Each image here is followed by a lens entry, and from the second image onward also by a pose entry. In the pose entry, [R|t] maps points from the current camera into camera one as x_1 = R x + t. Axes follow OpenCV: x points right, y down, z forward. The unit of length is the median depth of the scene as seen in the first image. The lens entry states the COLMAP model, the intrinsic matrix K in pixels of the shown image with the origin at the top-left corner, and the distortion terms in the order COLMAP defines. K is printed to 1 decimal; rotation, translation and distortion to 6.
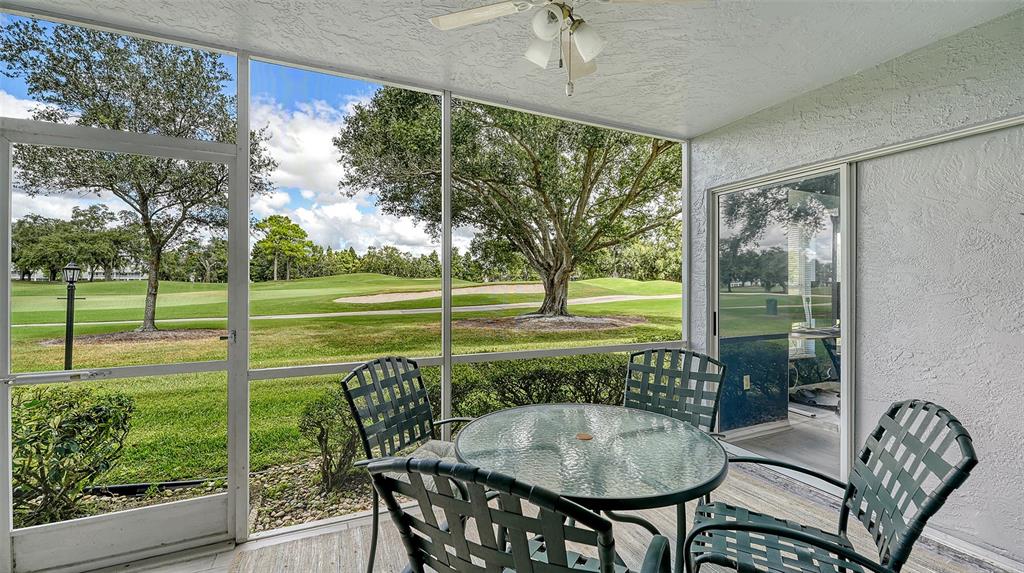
lens RADIAL K [[425.2, 0, 524.4], [0, 425.2, 281.0], [0, 0, 1]] dist [-0.000870, -0.000122]
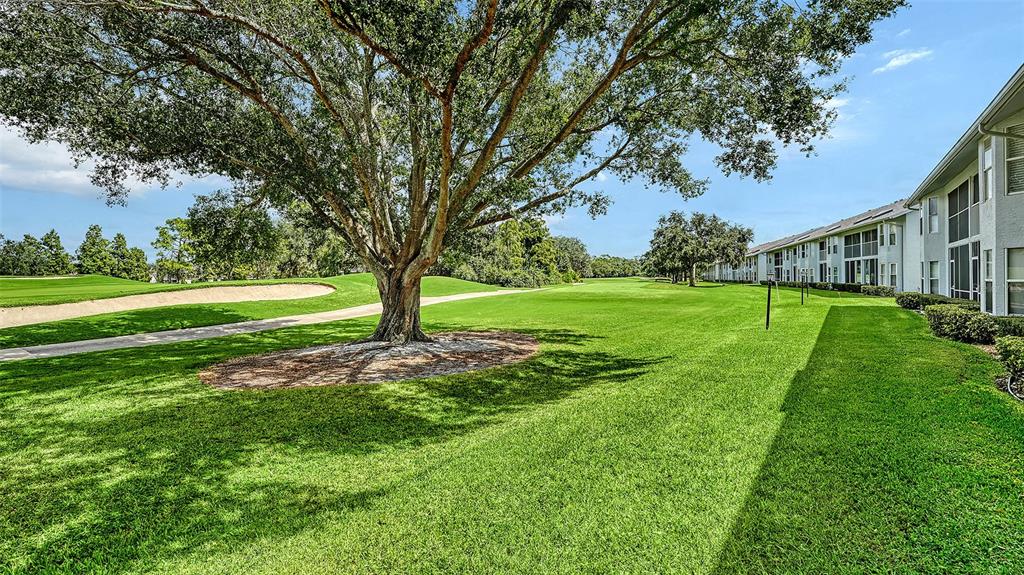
lens RADIAL K [[506.2, 0, 496.2], [0, 506.2, 280.9], [0, 0, 1]] dist [0.002606, 0.000364]
pose [[0.864390, -0.015448, 0.502585, -0.161267], [0.010526, 0.999865, 0.012630, -0.007767], [-0.502712, -0.005627, 0.864436, 0.340950]]
